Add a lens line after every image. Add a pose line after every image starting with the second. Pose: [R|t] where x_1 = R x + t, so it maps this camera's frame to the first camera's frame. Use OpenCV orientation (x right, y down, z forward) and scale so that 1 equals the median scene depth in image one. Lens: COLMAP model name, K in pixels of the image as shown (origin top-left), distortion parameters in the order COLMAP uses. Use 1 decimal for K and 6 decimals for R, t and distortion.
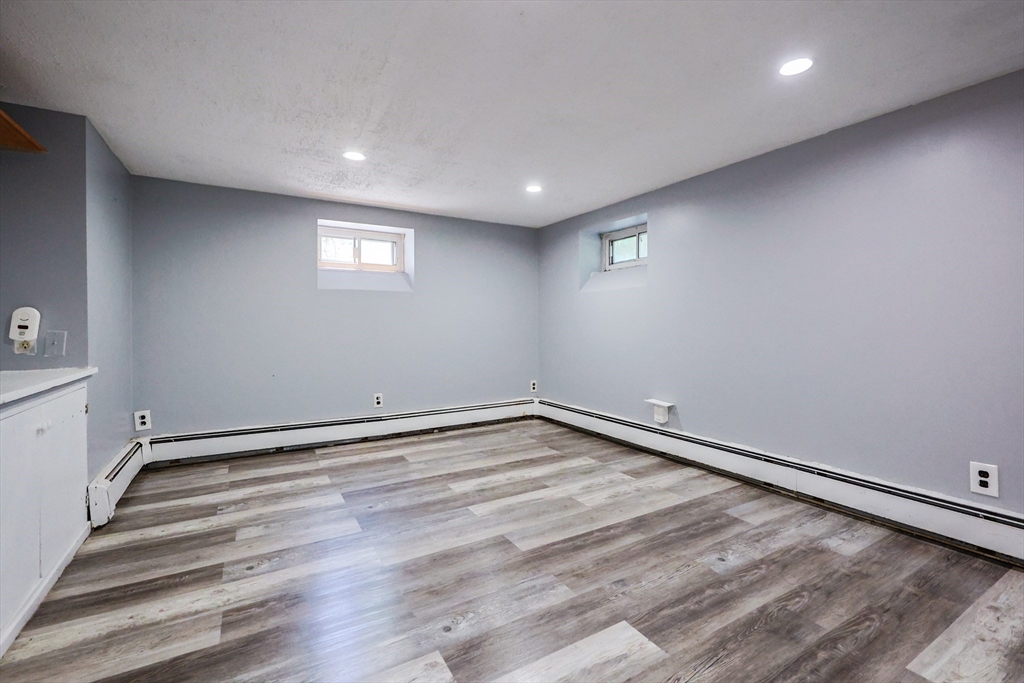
lens RADIAL K [[440.4, 0, 520.4], [0, 440.4, 333.6], [0, 0, 1]] dist [-0.002316, -0.001603]
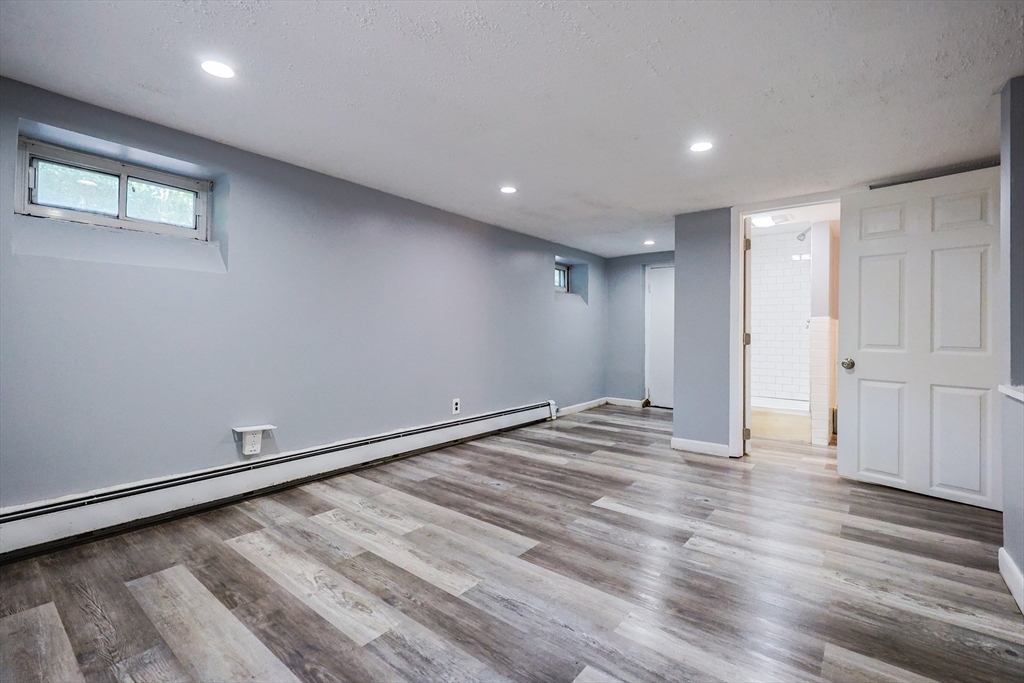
lens RADIAL K [[440.4, 0, 518.1], [0, 440.4, 329.1], [0, 0, 1]] dist [-0.002316, -0.001603]
pose [[-0.344478, 0.009918, 0.938742, -0.889936], [0.006330, 0.999946, -0.008241, -0.014348], [-0.938773, 0.003103, -0.344522, 1.281759]]
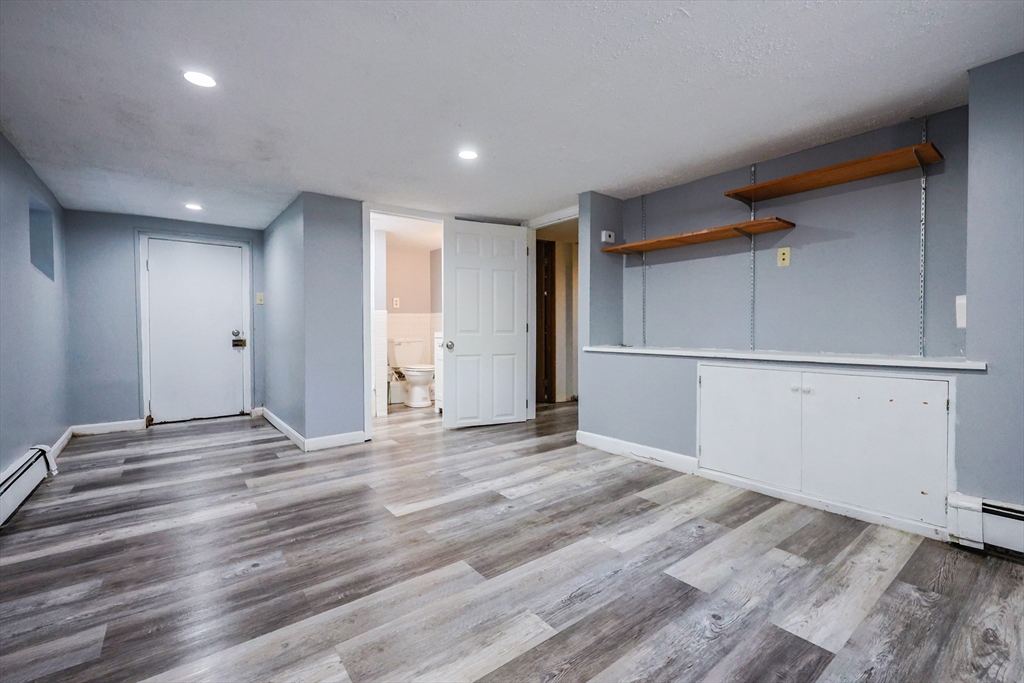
lens RADIAL K [[440.4, 0, 501.6], [0, 440.4, 340.0], [0, 0, 1]] dist [-0.002316, -0.001603]
pose [[-0.996937, 0.016116, -0.076535, -0.011713], [0.012813, 0.998974, 0.043443, -0.010508], [0.077157, 0.042329, -0.996120, 1.730891]]
